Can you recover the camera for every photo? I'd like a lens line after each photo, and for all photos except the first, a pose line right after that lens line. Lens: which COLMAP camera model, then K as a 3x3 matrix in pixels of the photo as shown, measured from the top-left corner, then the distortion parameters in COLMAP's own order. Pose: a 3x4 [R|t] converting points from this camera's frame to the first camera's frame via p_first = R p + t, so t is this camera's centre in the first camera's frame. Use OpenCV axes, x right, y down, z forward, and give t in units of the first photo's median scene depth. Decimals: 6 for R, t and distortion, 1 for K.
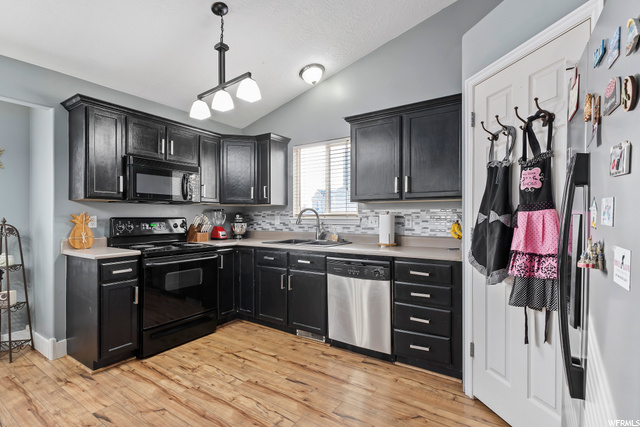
lens RADIAL K [[306.2, 0, 319.1], [0, 306.2, 215.7], [0, 0, 1]] dist [-0.000392, -0.000050]
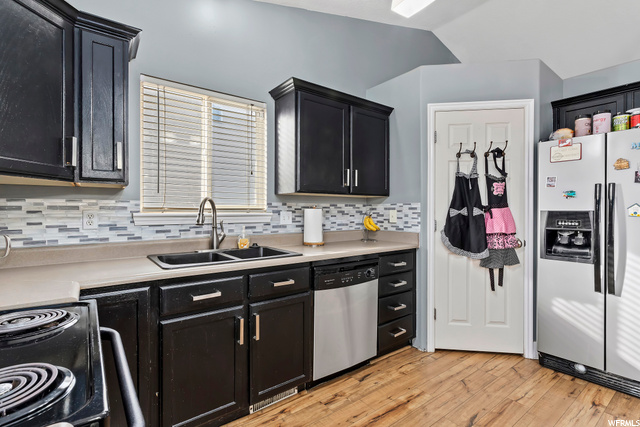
lens RADIAL K [[304.7, 0, 317.6], [0, 304.7, 211.1], [0, 0, 1]] dist [0.000821, 0.000154]
pose [[0.329334, 0.000077, 0.944213, -0.642151], [-0.002963, 0.999995, 0.000952, 0.001359], [-0.944209, -0.003112, 0.329333, 0.759540]]
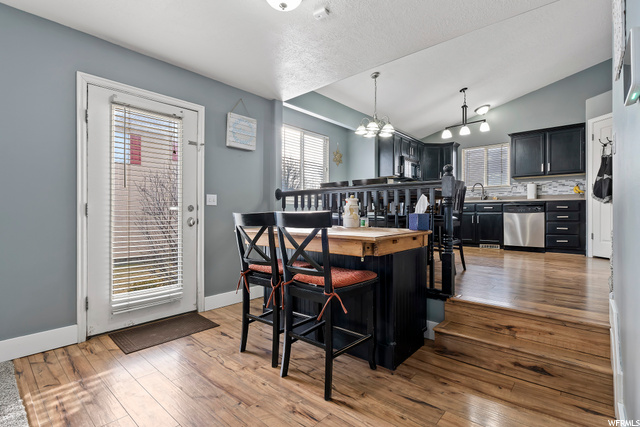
lens RADIAL K [[304.7, 0, 317.6], [0, 304.7, 211.1], [0, 0, 1]] dist [0.000821, 0.000154]
pose [[0.990512, 0.004399, -0.137359, -0.905644], [-0.005087, 0.999976, -0.004658, 0.195035], [0.137335, 0.005313, 0.990510, -1.145763]]
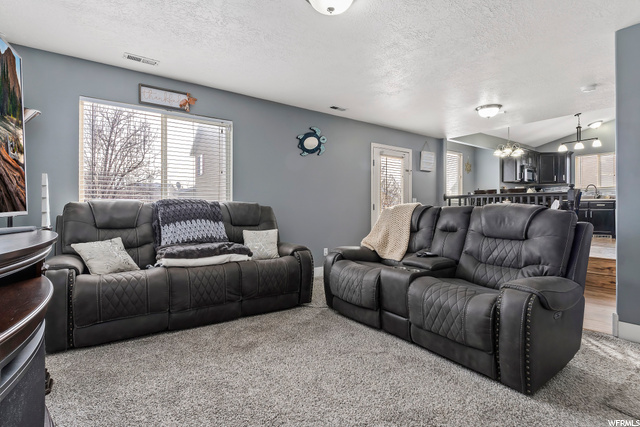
lens RADIAL K [[316.2, 0, 316.5], [0, 316.2, 209.0], [0, 0, 1]] dist [-0.001603, -0.000304]
pose [[0.931627, 0.003823, -0.363397, -1.305745], [-0.005397, 0.999980, -0.003316, 0.211533], [0.363377, 0.005051, 0.931628, -2.281896]]
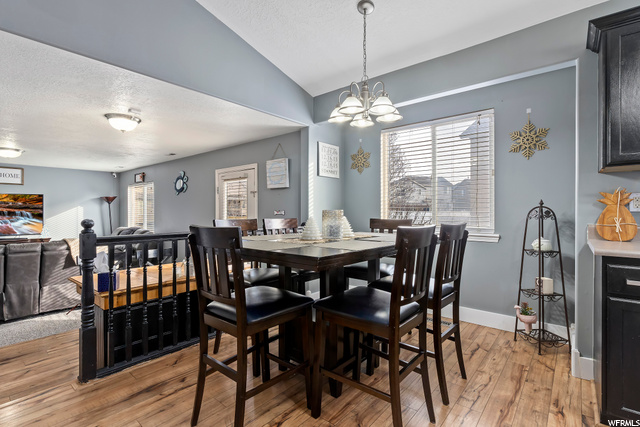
lens RADIAL K [[304.7, 0, 317.6], [0, 304.7, 211.1], [0, 0, 1]] dist [0.000821, 0.000154]
pose [[-0.116168, 0.000970, -0.993229, -0.007797], [-0.000627, 0.999999, 0.001050, 0.039216], [0.993229, 0.000745, -0.116167, 0.396713]]
